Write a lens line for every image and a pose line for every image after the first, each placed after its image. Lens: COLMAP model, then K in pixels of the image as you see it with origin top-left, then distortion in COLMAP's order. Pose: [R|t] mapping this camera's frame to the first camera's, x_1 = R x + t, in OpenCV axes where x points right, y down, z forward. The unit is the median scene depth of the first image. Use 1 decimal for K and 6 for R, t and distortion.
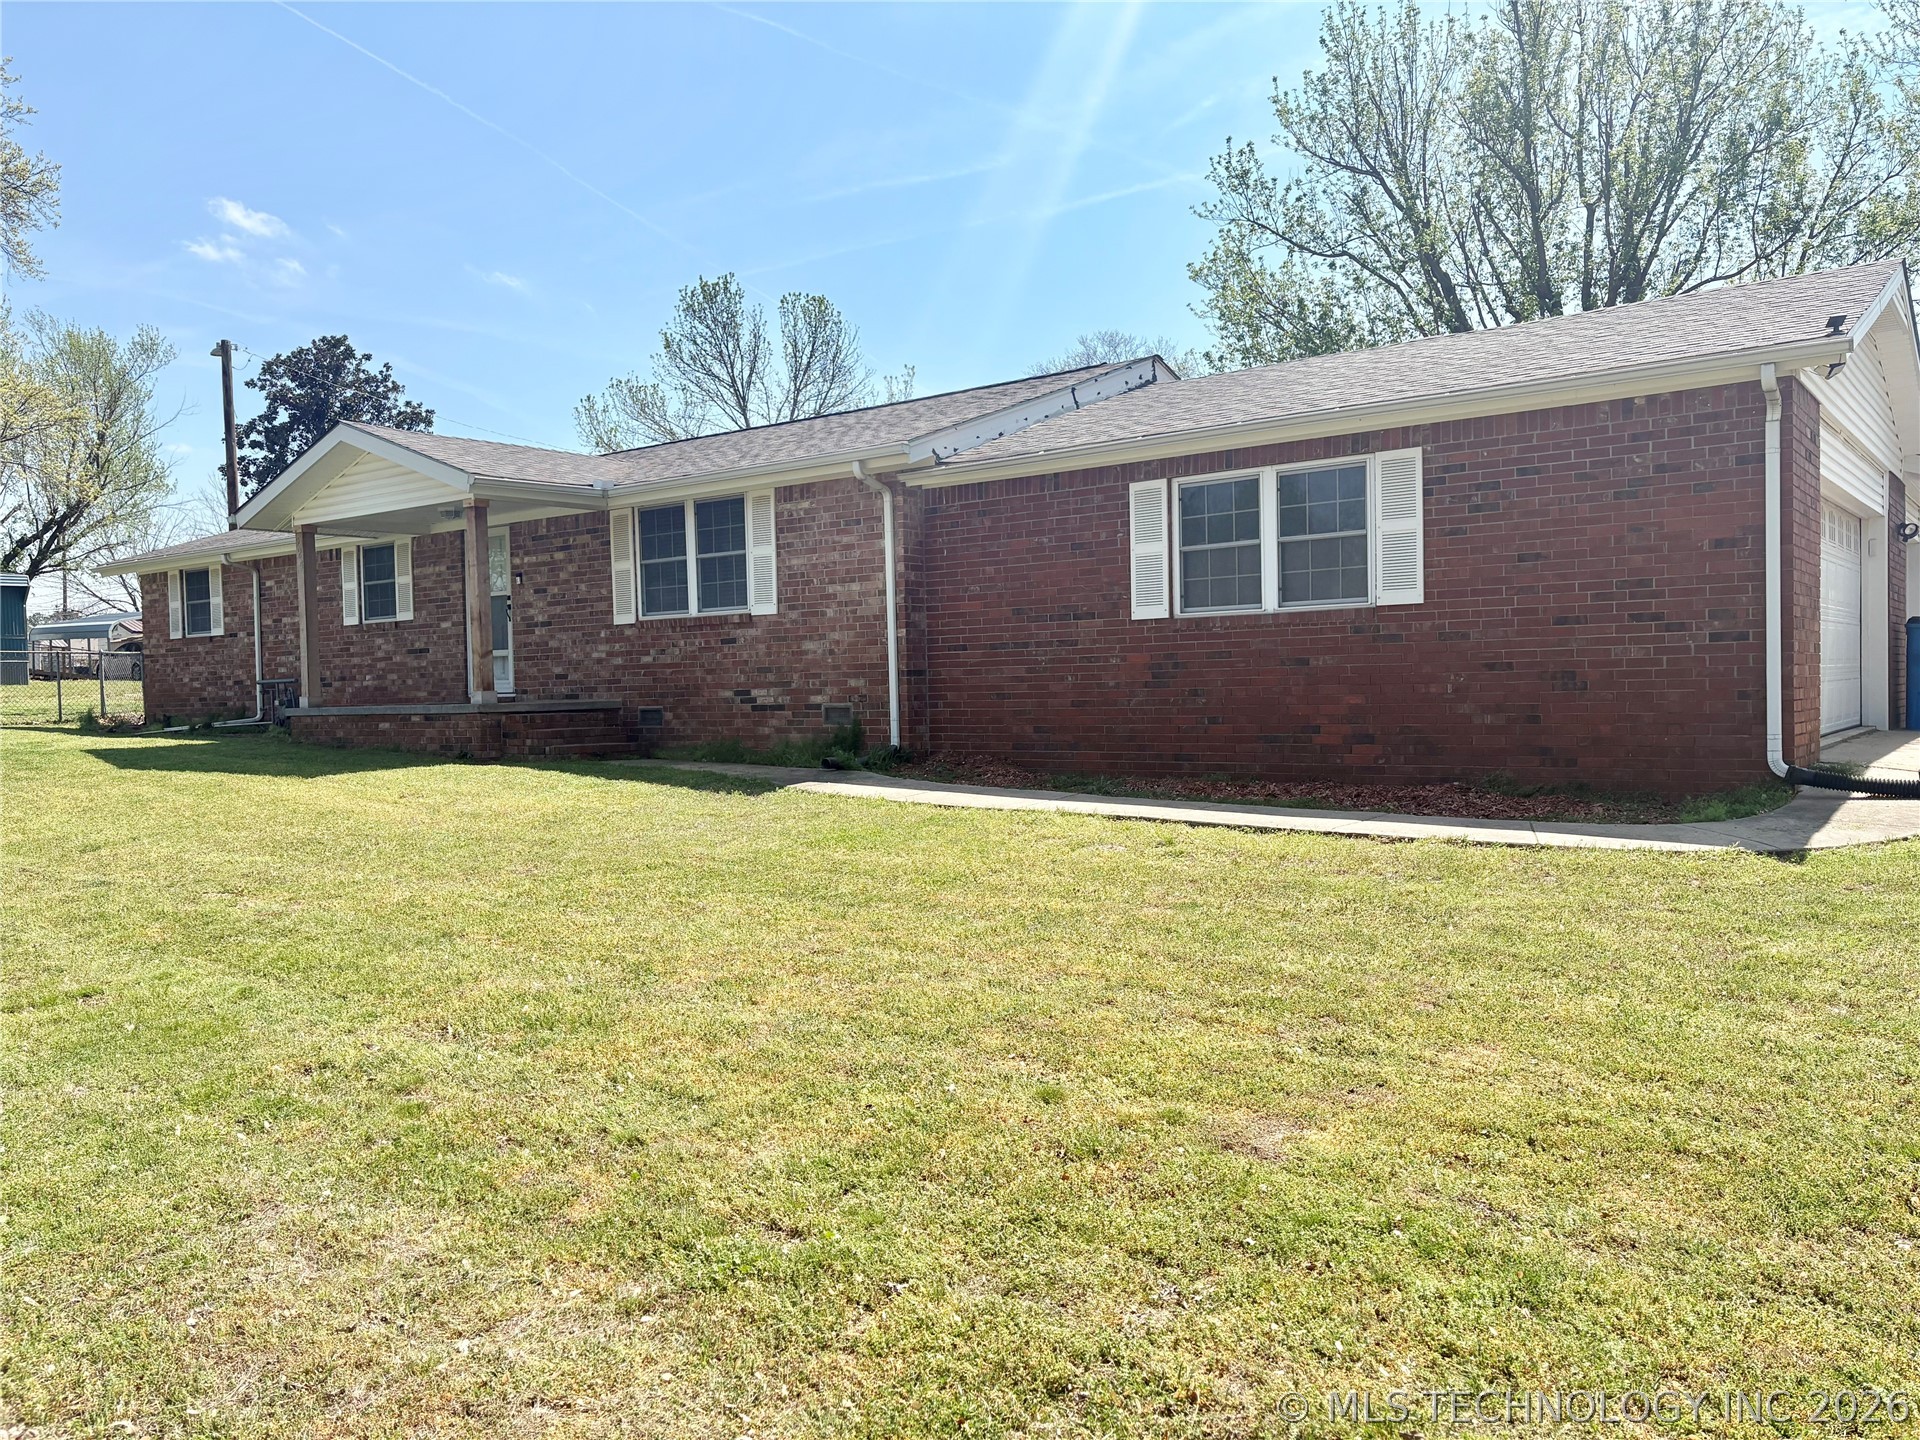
lens RADIAL K [[1455.9, 0, 956.5], [0, 1455.9, 709.1], [0, 0, 1]] dist [0.035236, -0.033321]
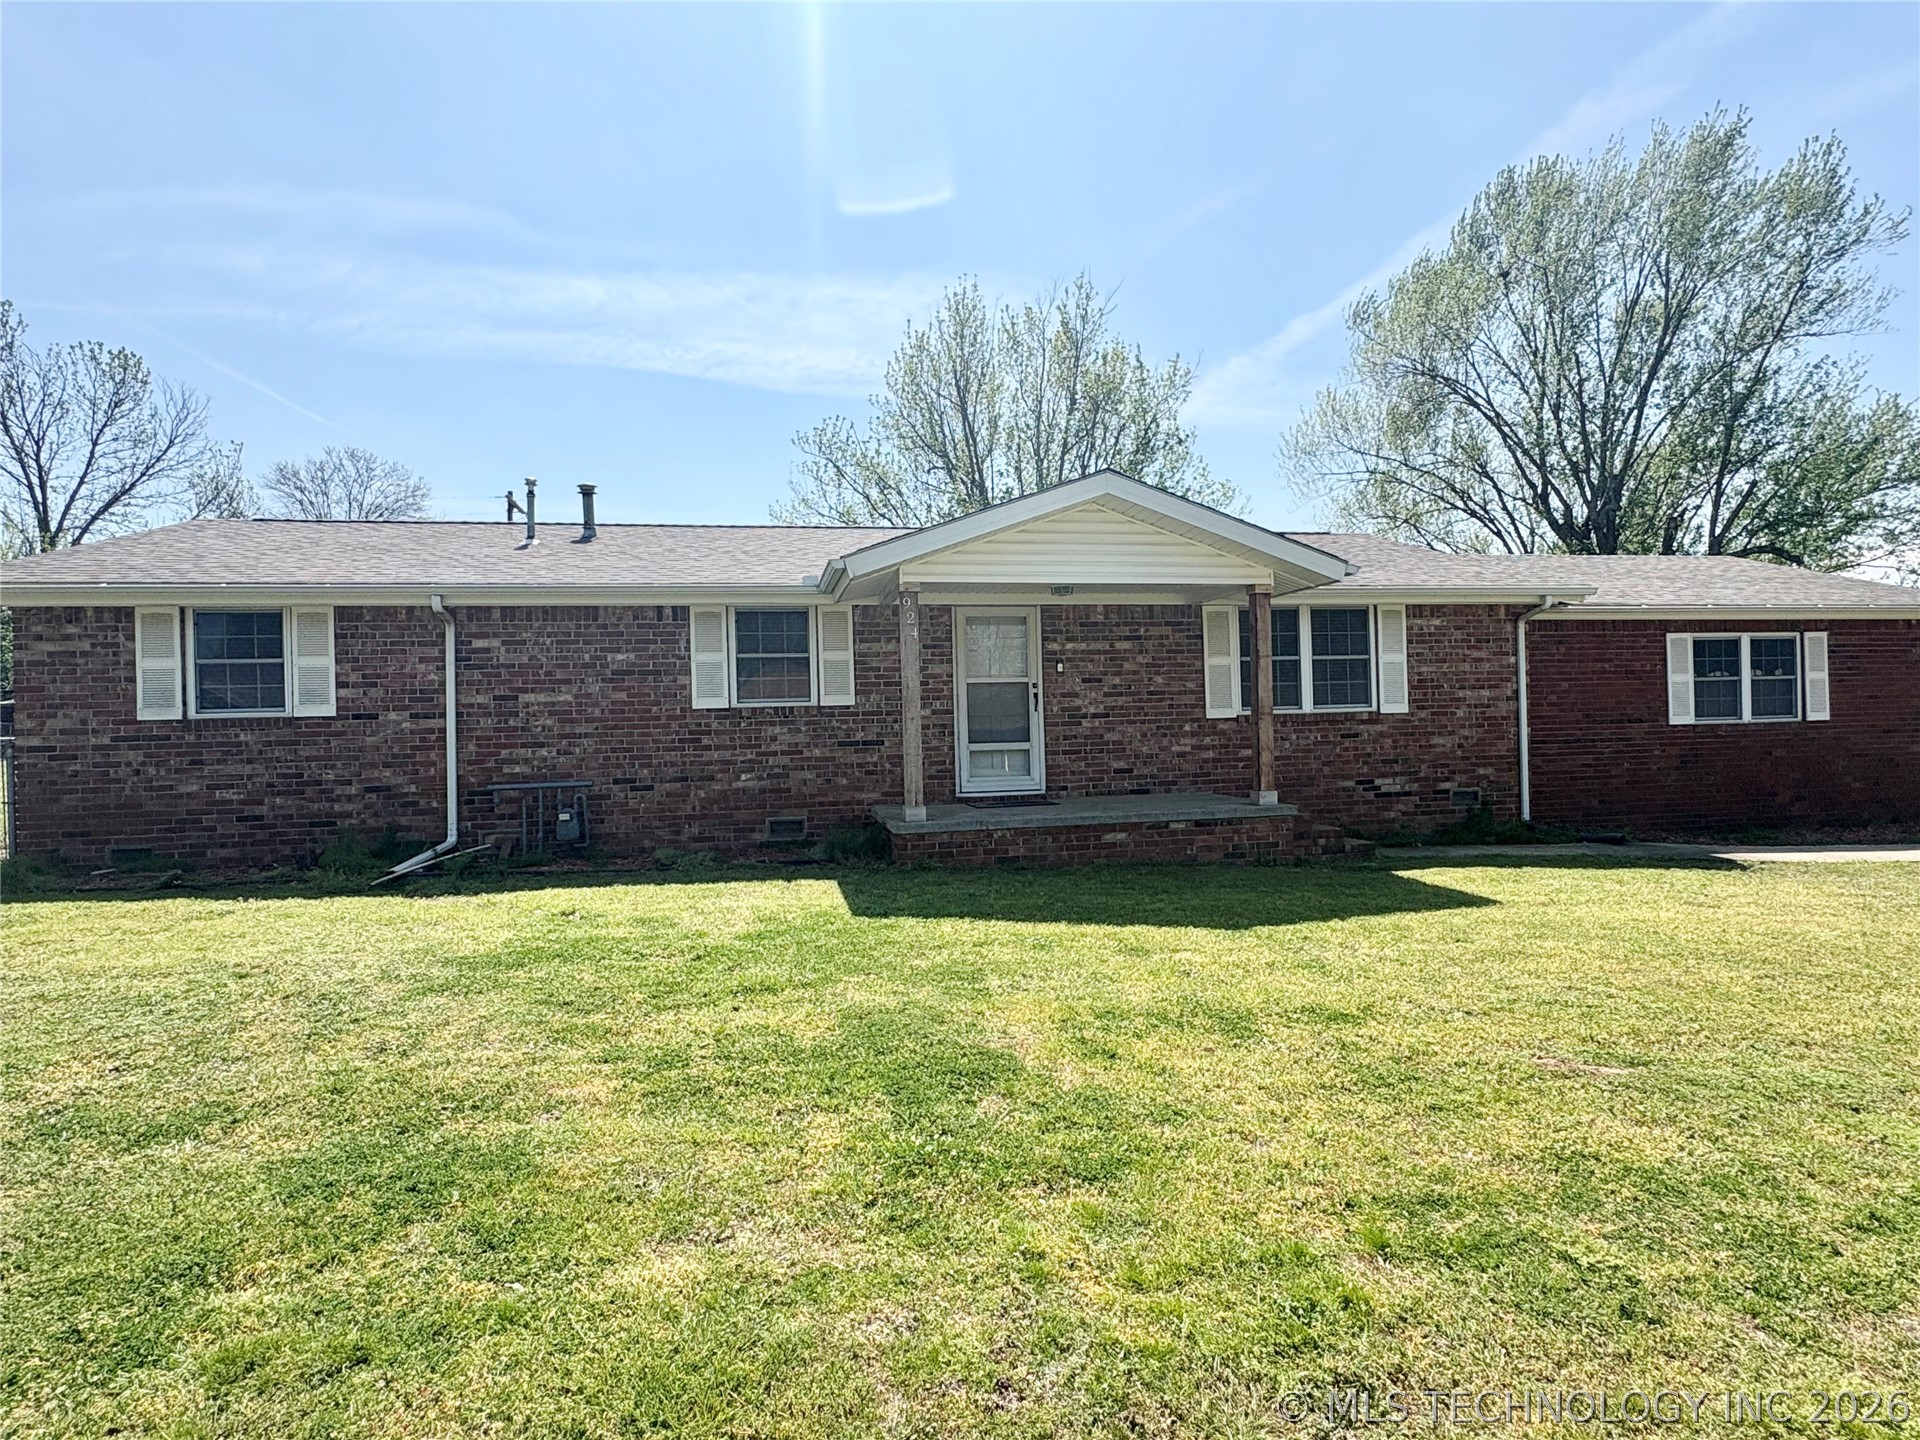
lens RADIAL K [[997.4, 0, 960.9], [0, 997.4, 714.5], [0, 0, 1]] dist [0.006836, 0.001654]
pose [[0.659681, 0.028890, 0.750990, -0.908216], [0.028046, 0.997619, -0.063013, -0.022730], [-0.751022, 0.062631, 0.657300, 0.708149]]
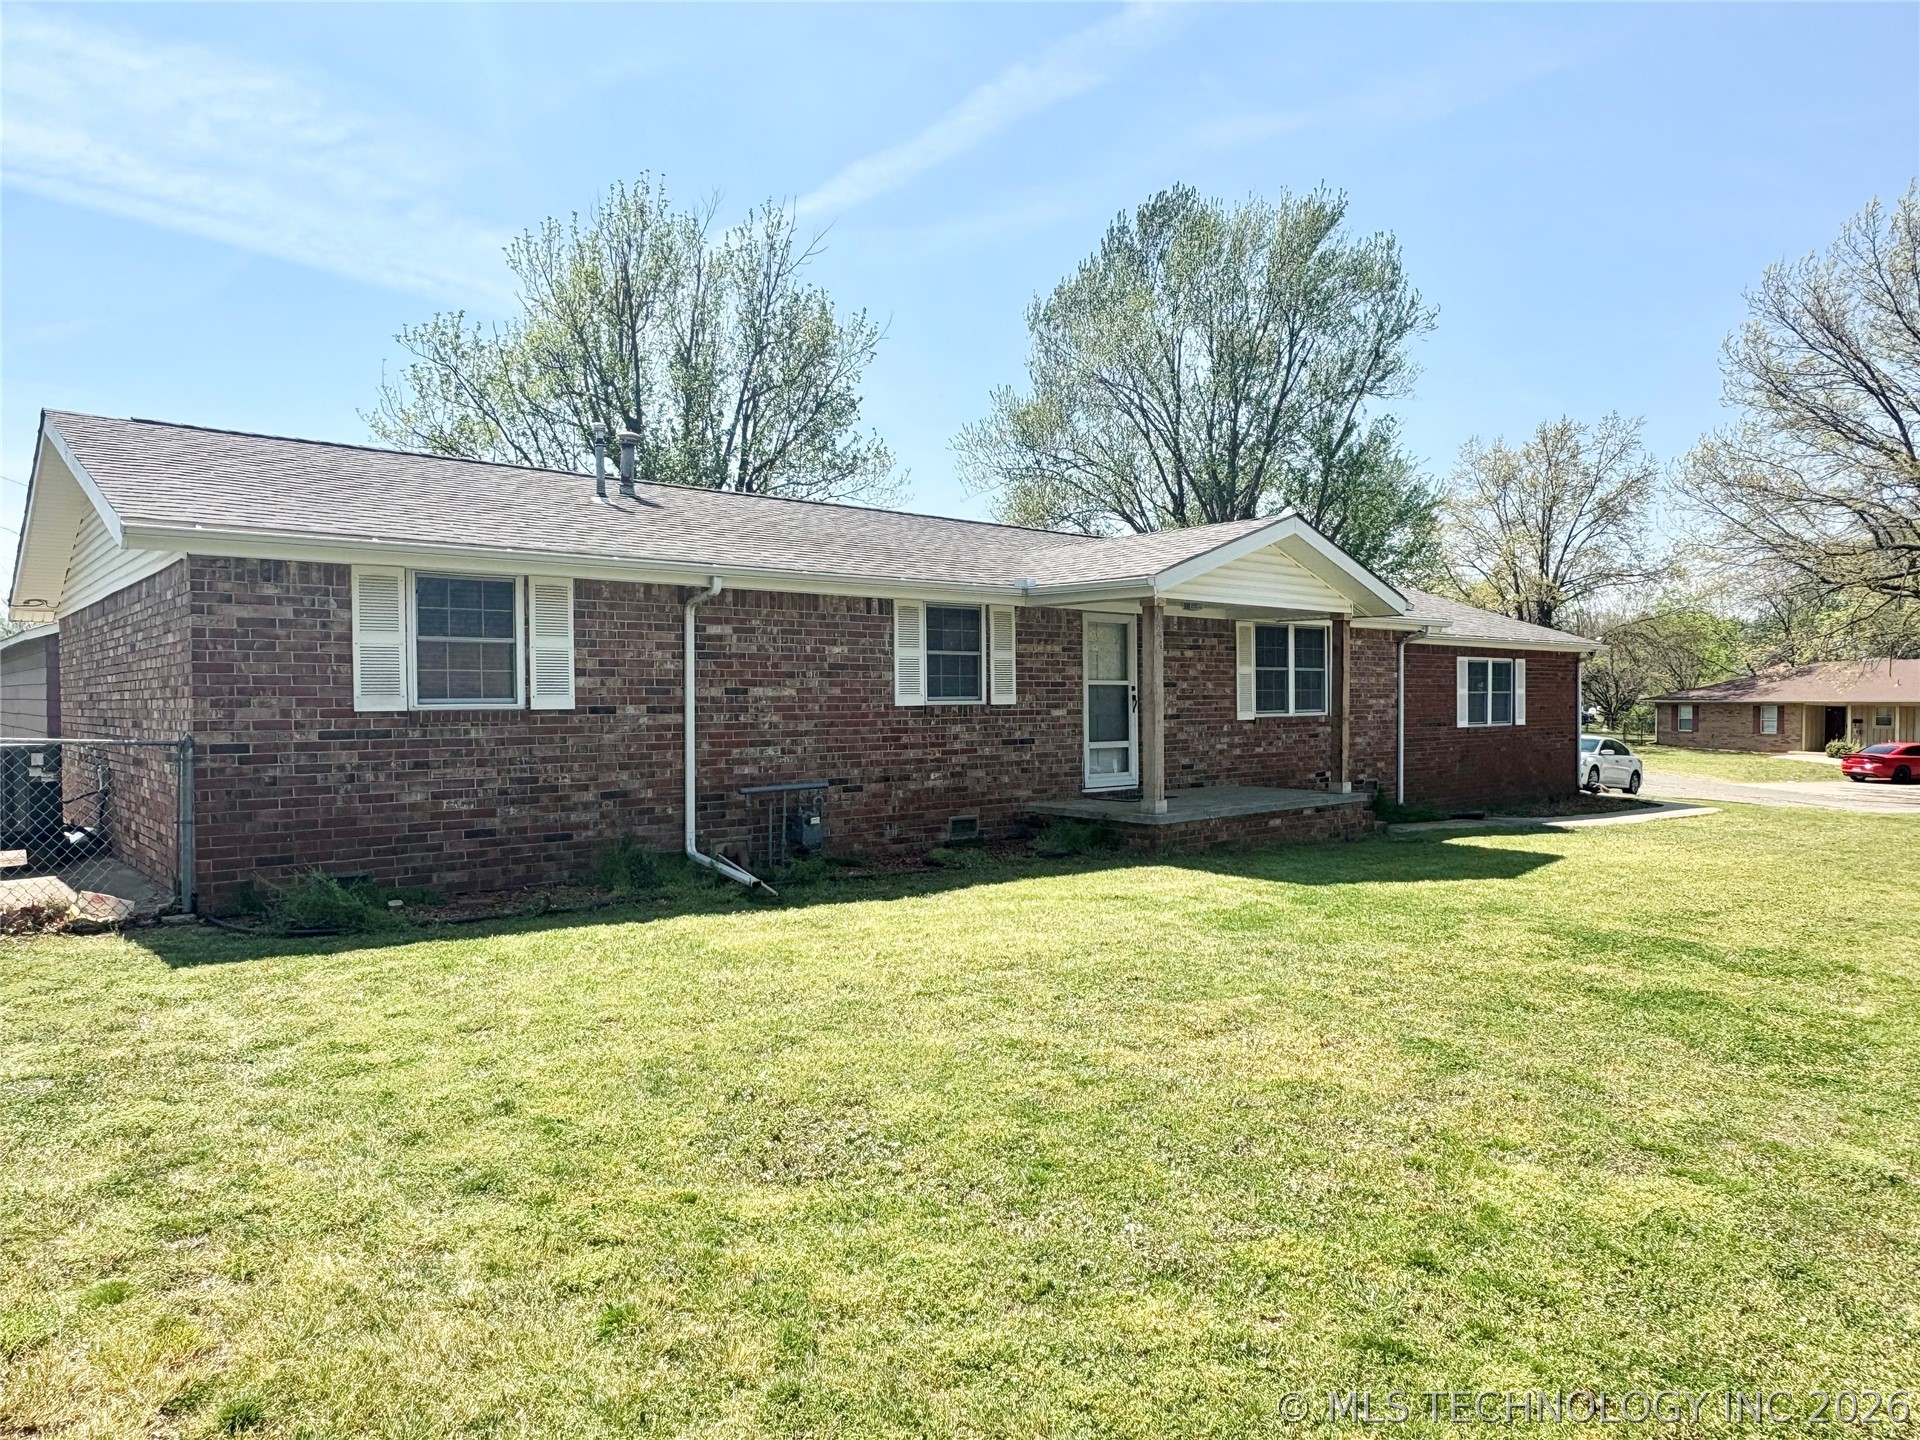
lens RADIAL K [[1232.0, 0, 952.3], [0, 1232.0, 739.1], [0, 0, 1]] dist [0.017882, -0.003309]
pose [[0.192268, 0.008056, 0.981309, -1.290588], [0.038652, 0.999128, -0.015775, -0.038160], [-0.980581, 0.040963, 0.191789, 1.086634]]
